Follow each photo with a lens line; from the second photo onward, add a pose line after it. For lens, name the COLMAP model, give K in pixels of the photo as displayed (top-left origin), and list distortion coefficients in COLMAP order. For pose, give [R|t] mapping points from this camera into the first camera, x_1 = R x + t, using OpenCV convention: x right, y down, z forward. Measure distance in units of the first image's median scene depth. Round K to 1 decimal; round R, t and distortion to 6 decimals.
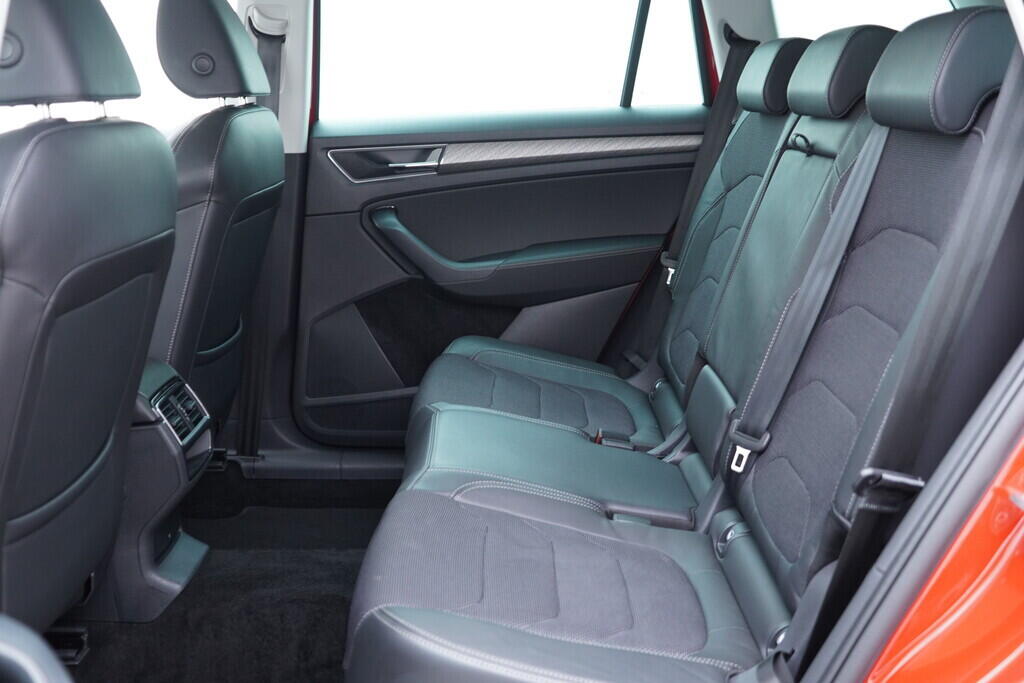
lens RADIAL K [[1059.2, 0, 515.5], [0, 1059.2, 340.1], [0, 0, 1]] dist [0.007746, 0.000000]
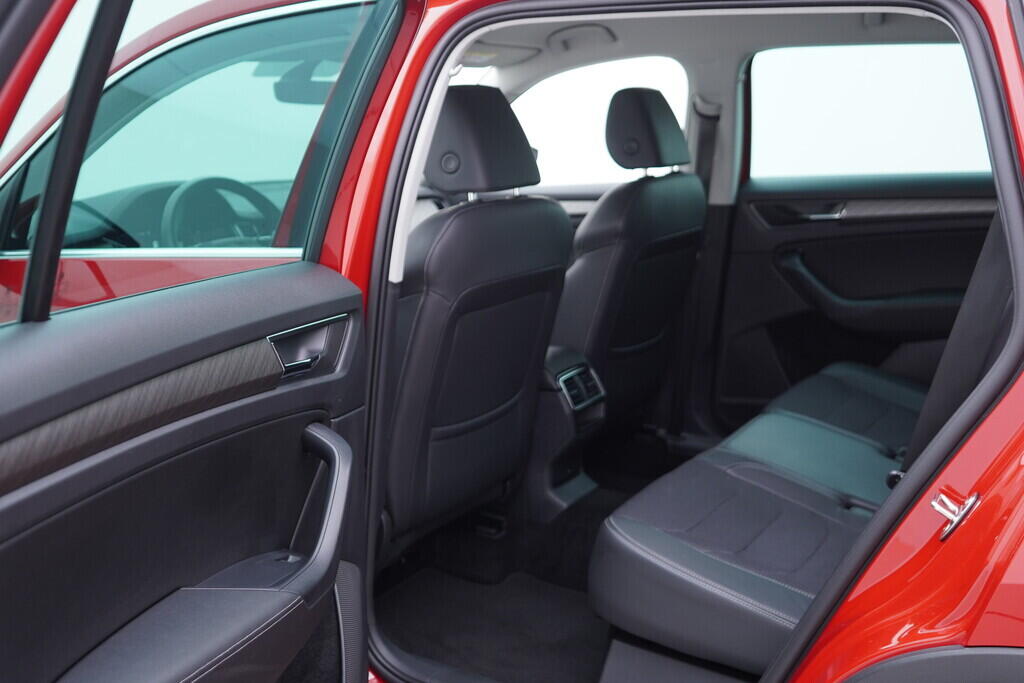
lens RADIAL K [[1059.2, 0, 510.1], [0, 1059.2, 338.5], [0, 0, 1]] dist [0.007746, 0.000000]
pose [[0.834981, 0.100555, -0.541014, 0.367591], [-0.107947, 0.993991, 0.018146, -0.014119], [0.539587, 0.043249, 0.840818, -0.269246]]
